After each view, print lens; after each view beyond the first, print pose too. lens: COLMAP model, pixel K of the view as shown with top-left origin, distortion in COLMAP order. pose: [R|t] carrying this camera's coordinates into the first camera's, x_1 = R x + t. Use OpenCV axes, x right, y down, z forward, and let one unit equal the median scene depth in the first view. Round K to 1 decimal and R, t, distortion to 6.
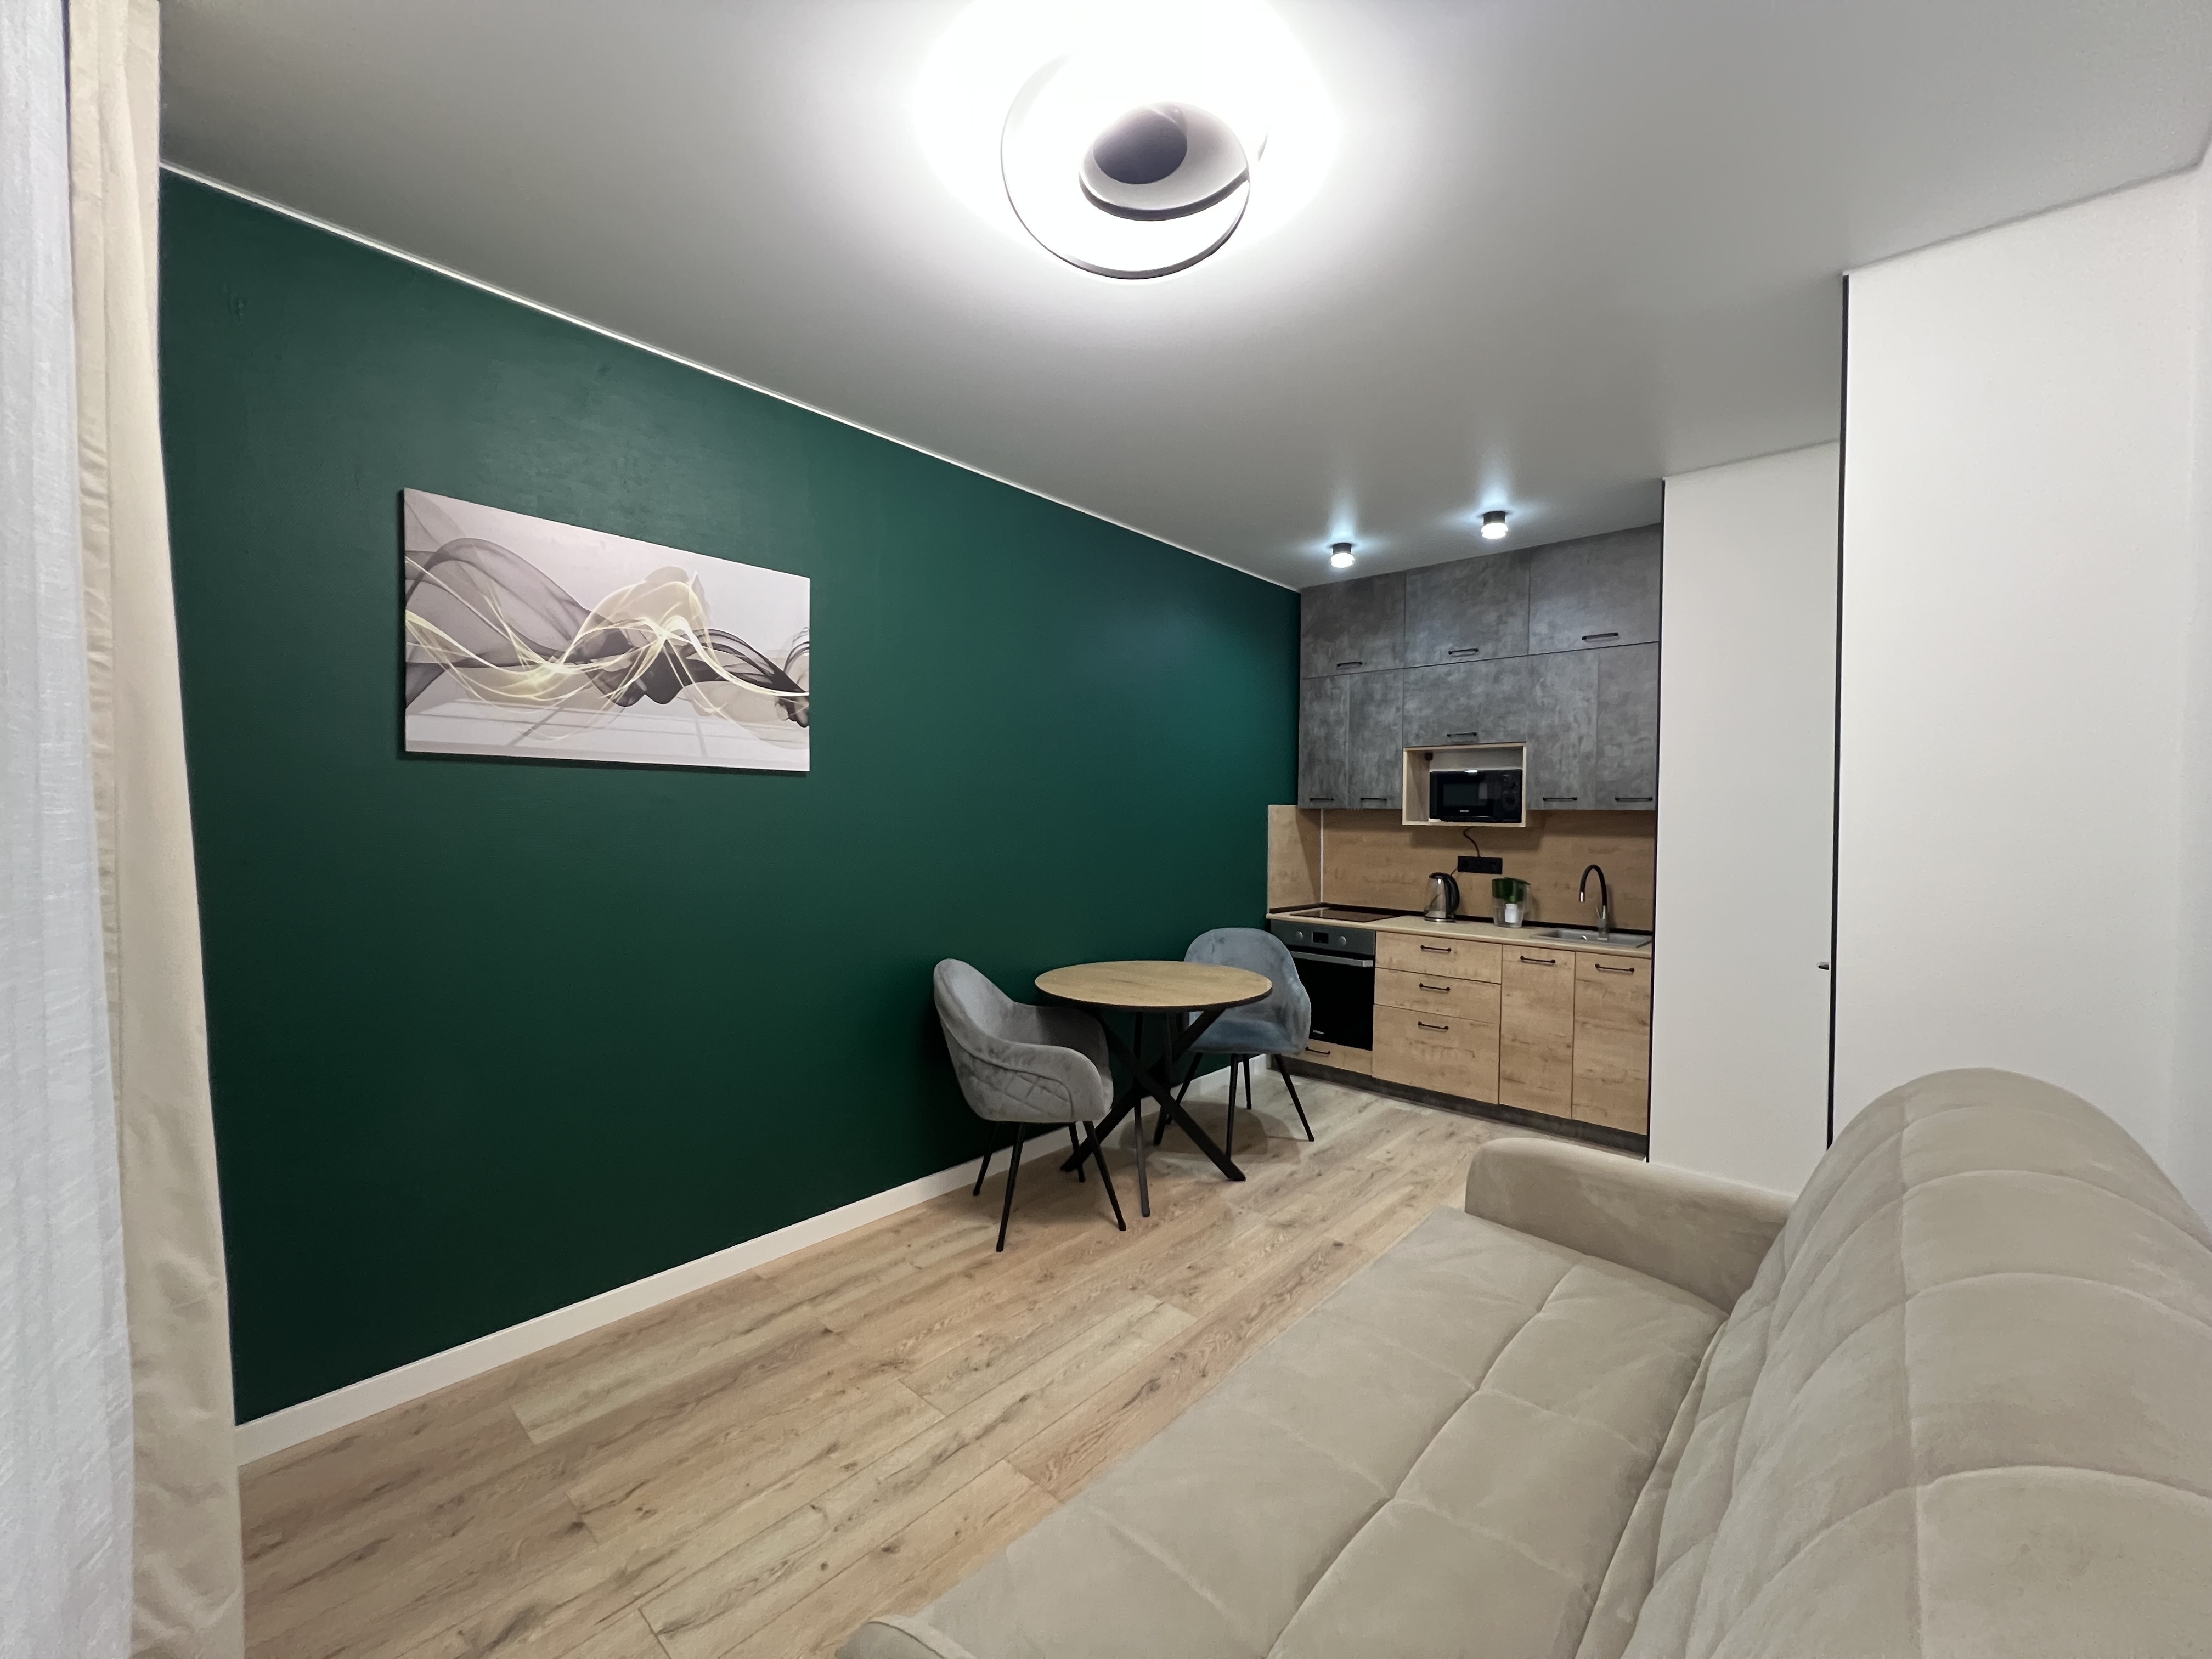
lens RADIAL K [[884.0, 0, 1109.2], [0, 884.0, 830.8], [0, 0, 1]] dist [-0.001098, 0.000206]
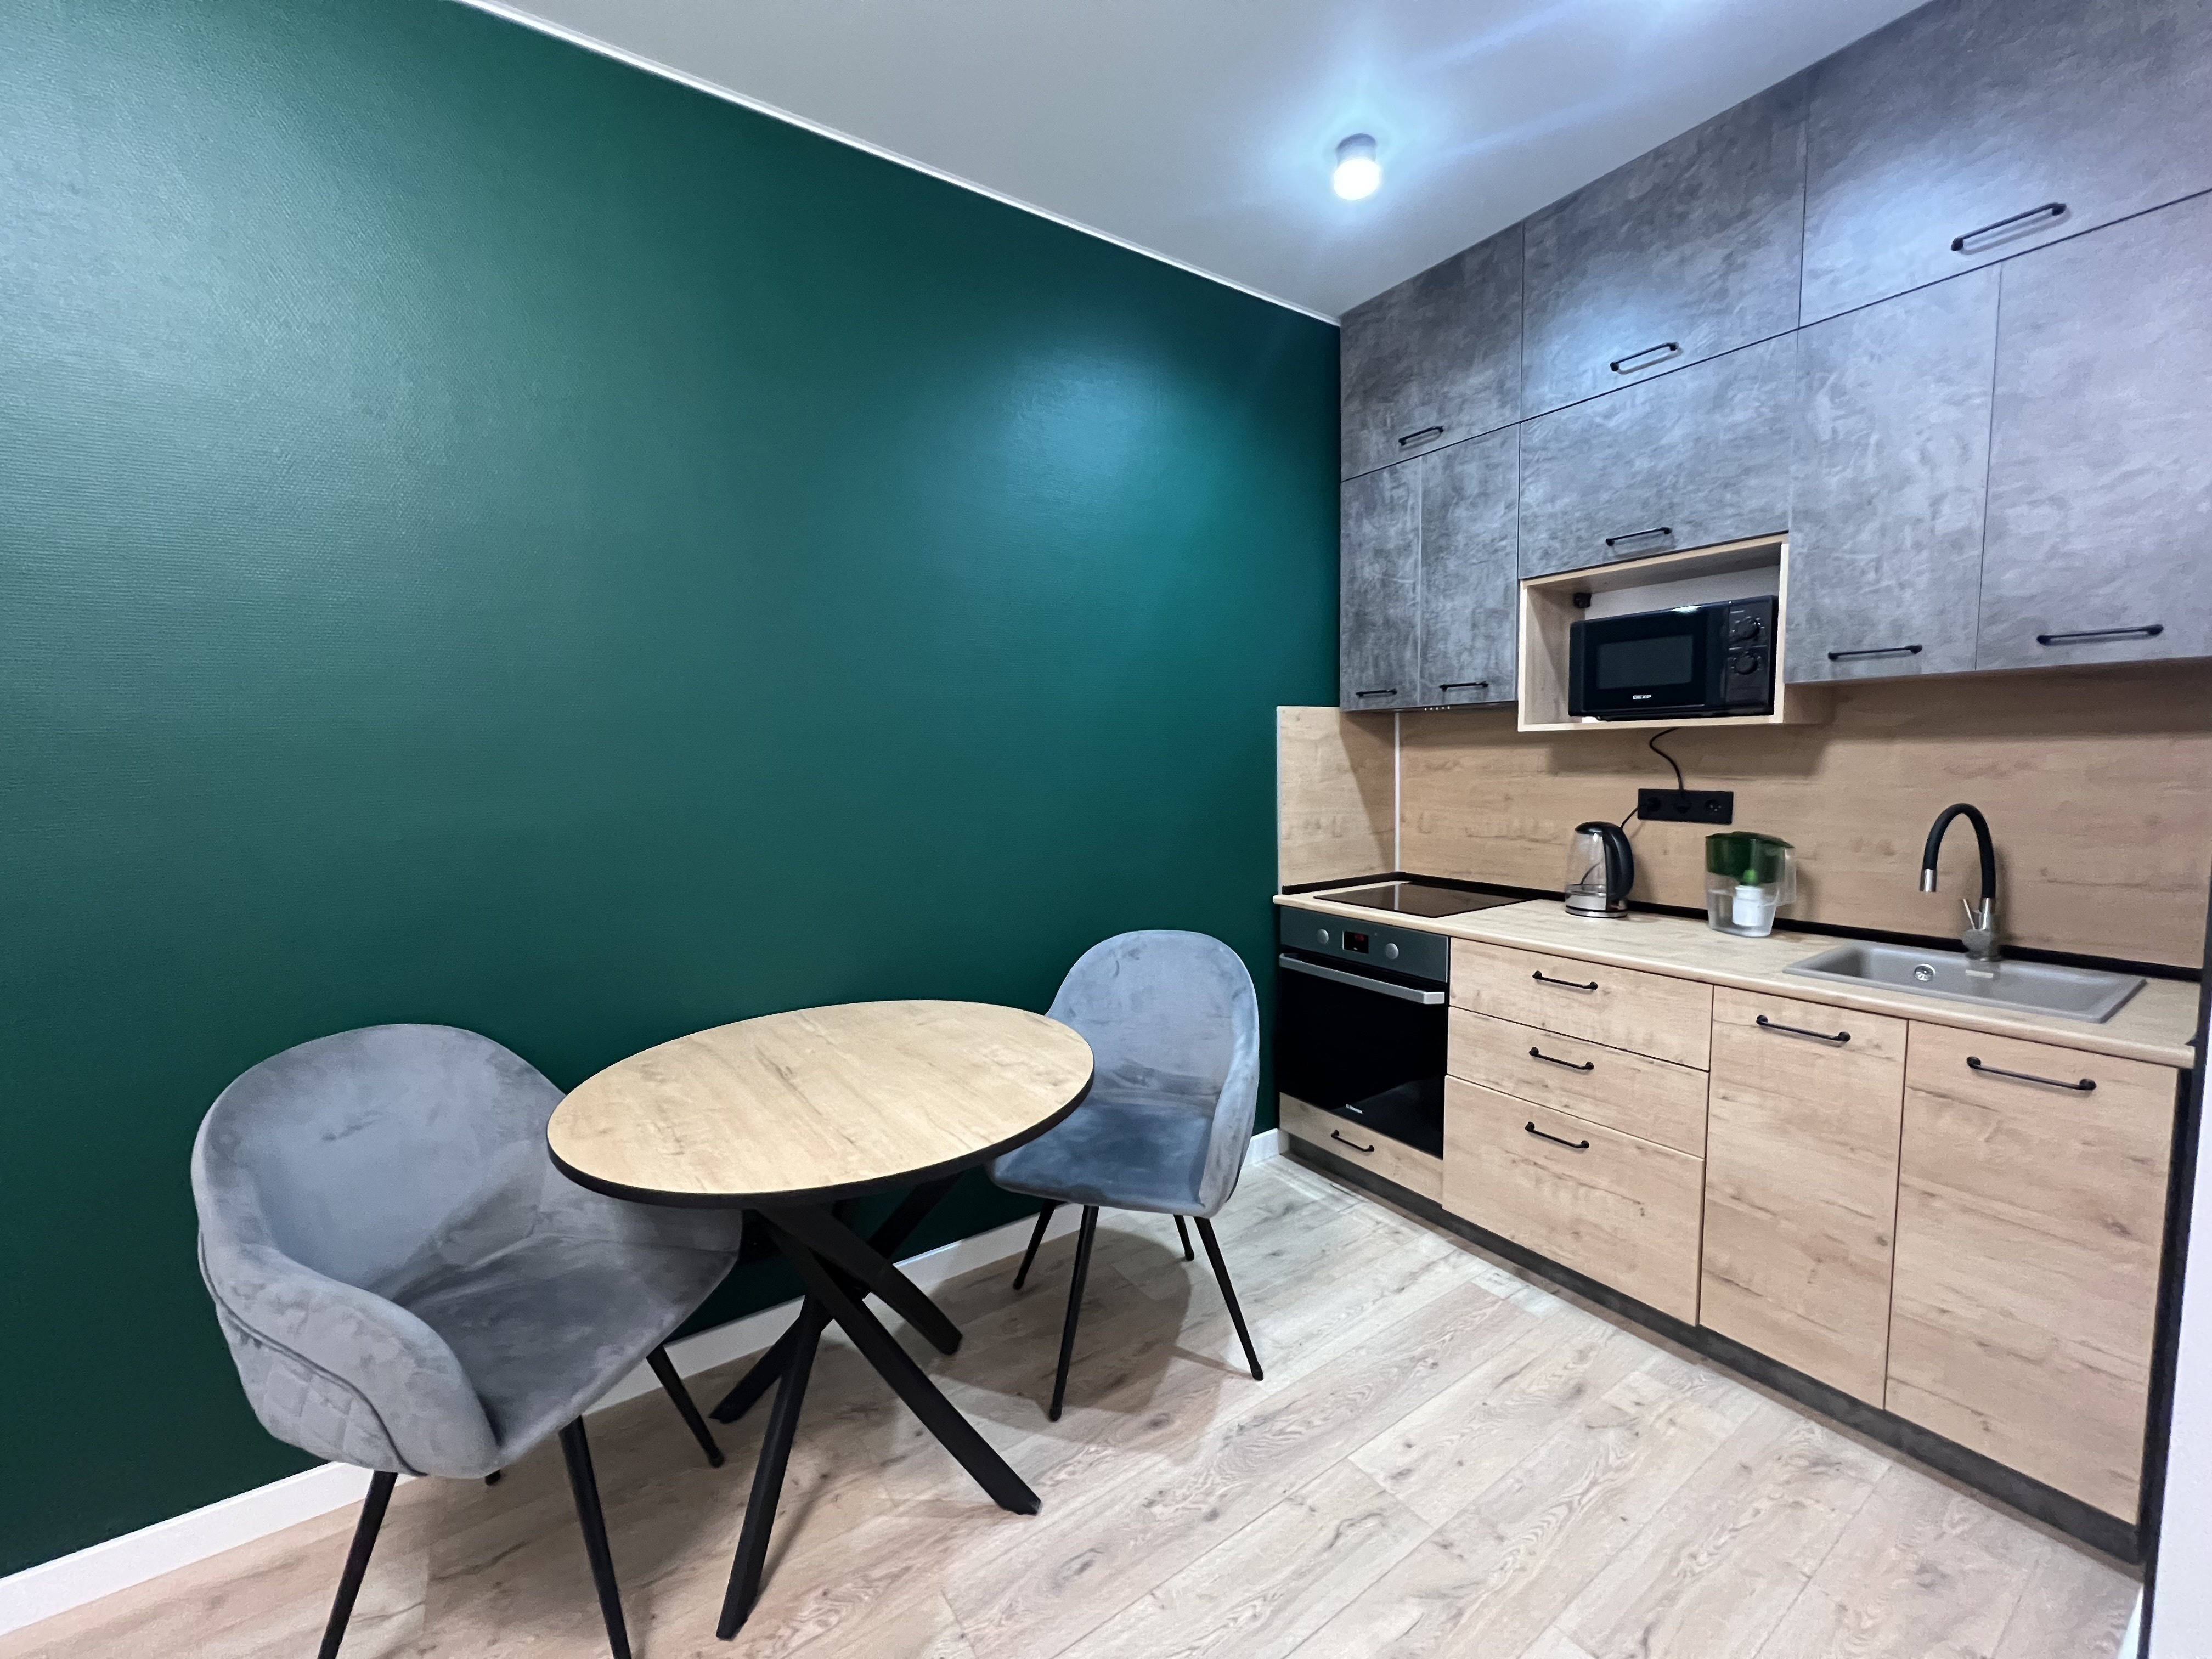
lens RADIAL K [[884.0, 0, 1109.2], [0, 884.0, 830.8], [0, 0, 1]] dist [-0.001098, 0.000206]
pose [[0.971467, -0.009533, -0.236983, 0.230653], [0.025744, 0.997526, 0.065409, 0.011946], [0.235773, -0.069644, 0.969310, 0.452759]]
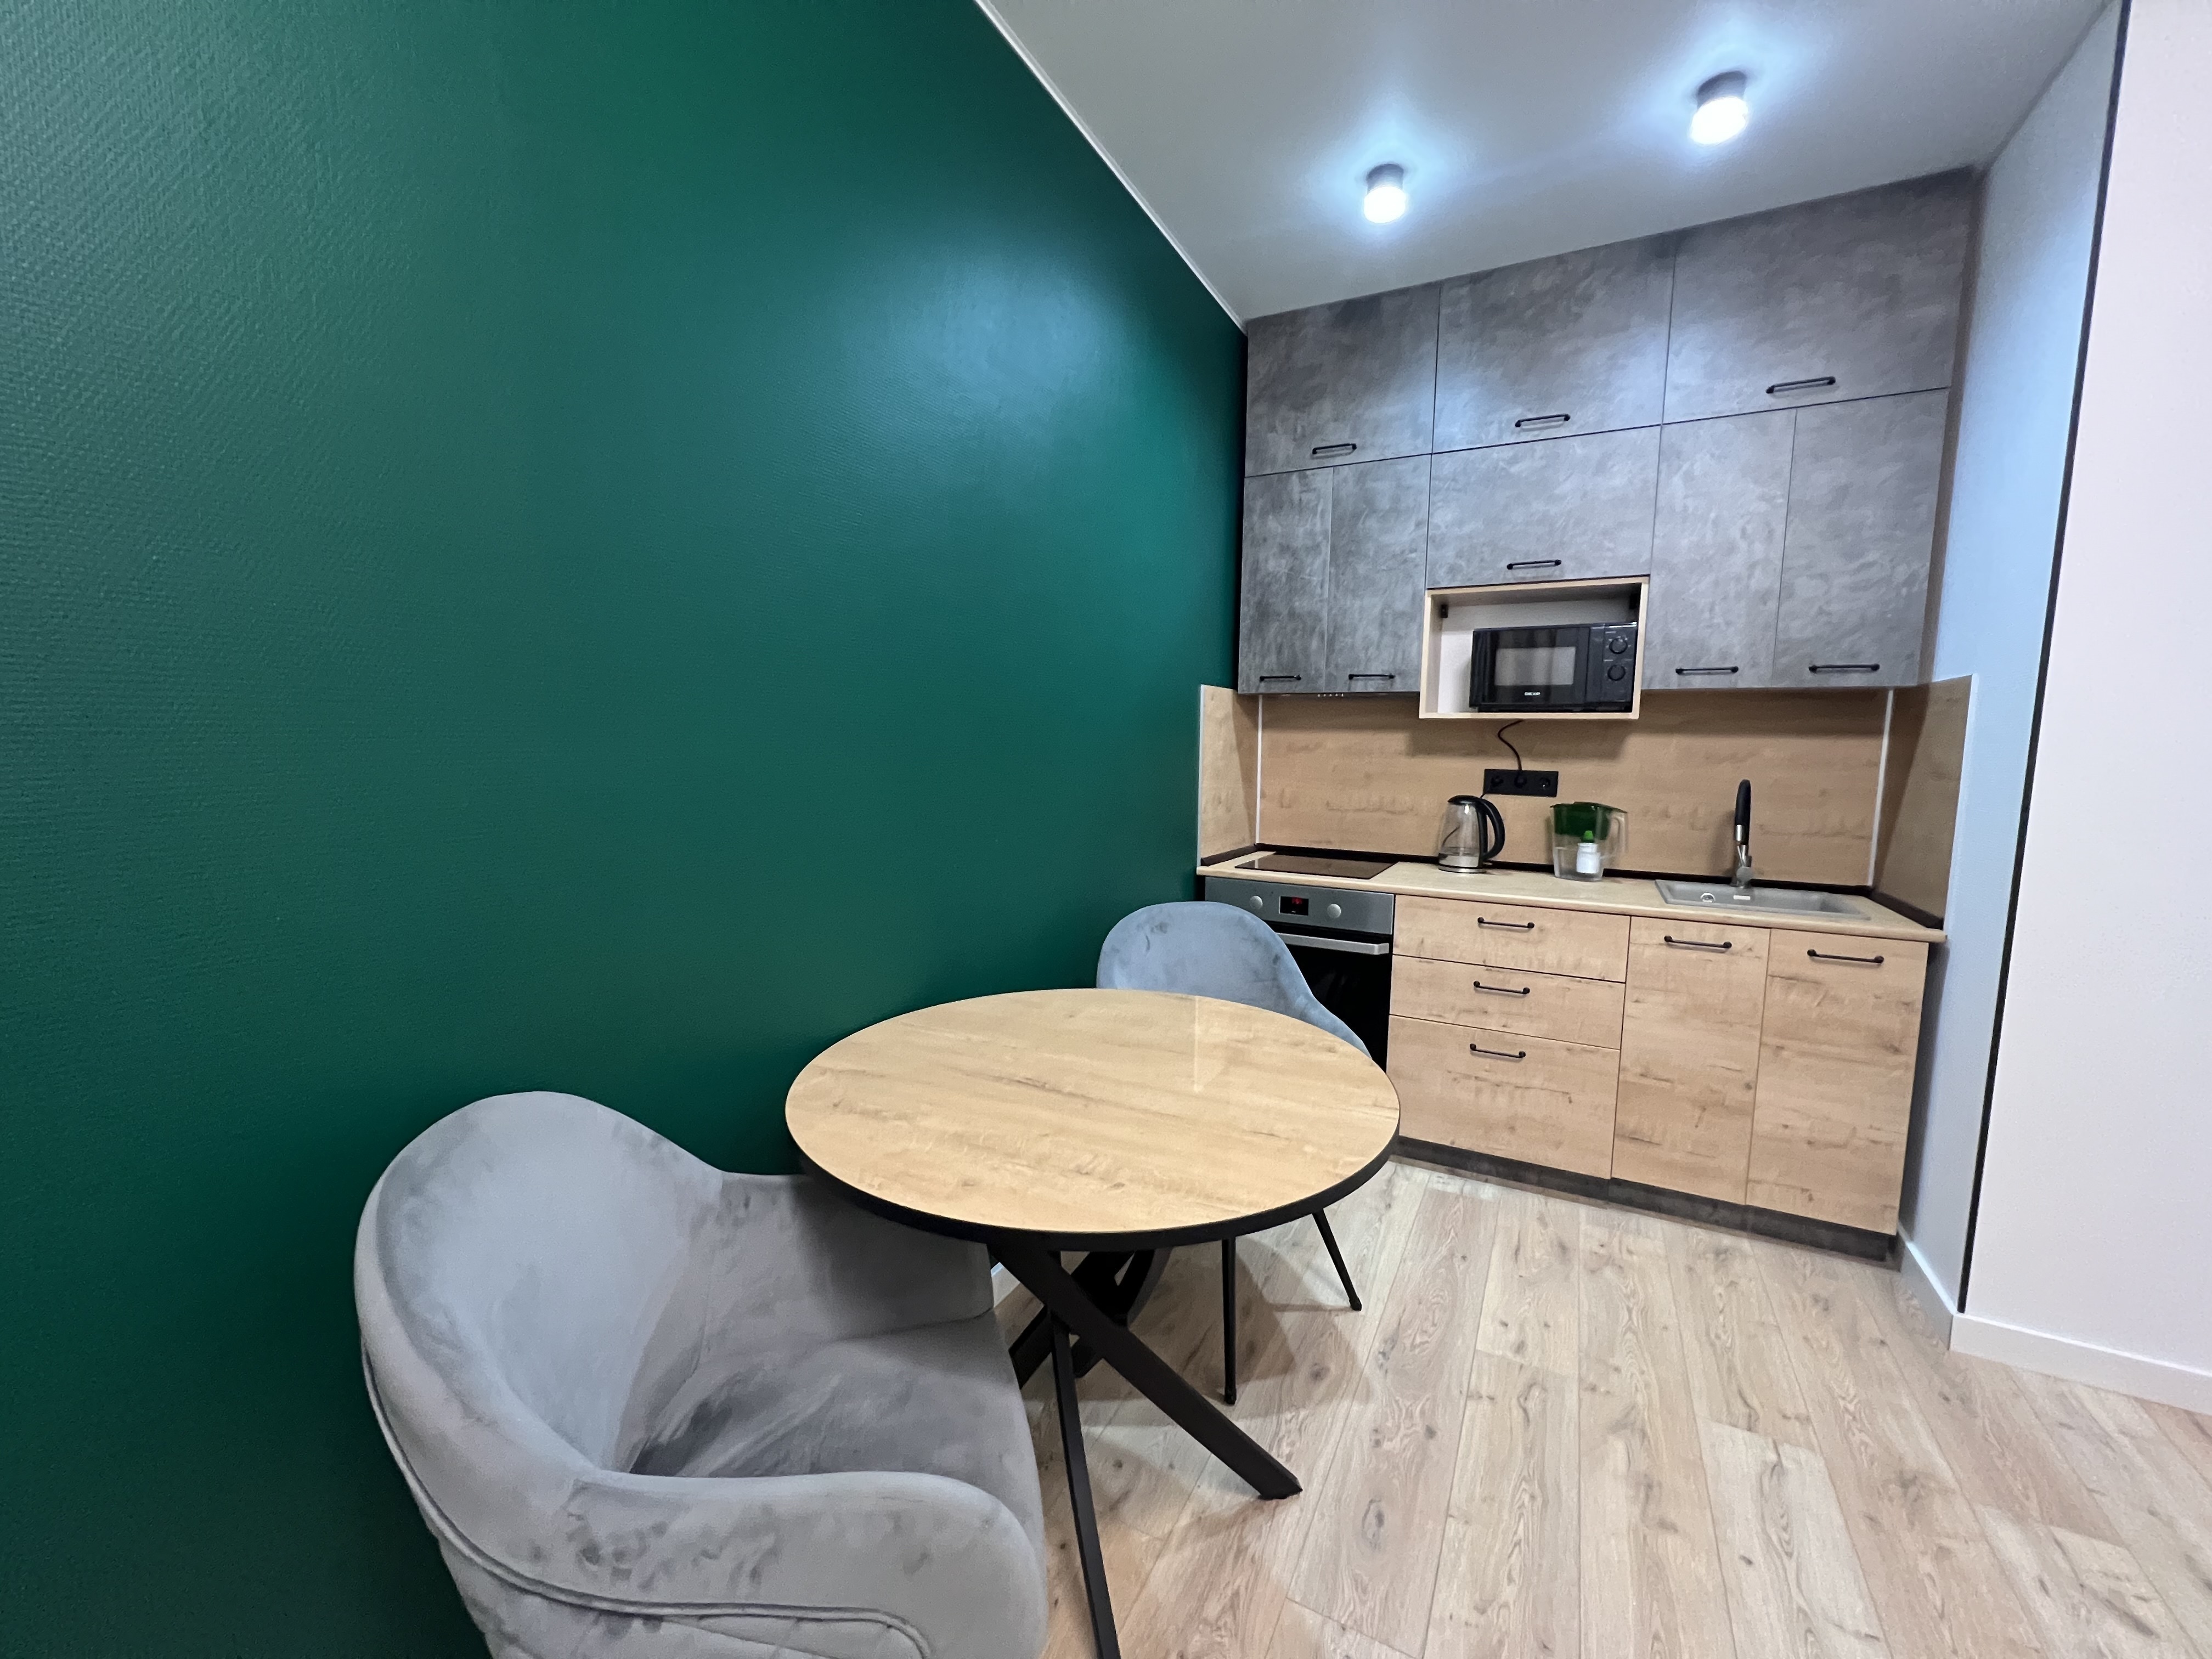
lens RADIAL K [[884.0, 0, 1109.2], [0, 884.0, 830.8], [0, 0, 1]] dist [-0.001098, 0.000206]
pose [[0.968941, -0.022252, 0.246288, -0.031607], [0.000844, 0.996235, 0.086687, 0.018714], [-0.247290, -0.083786, 0.965312, 0.475071]]
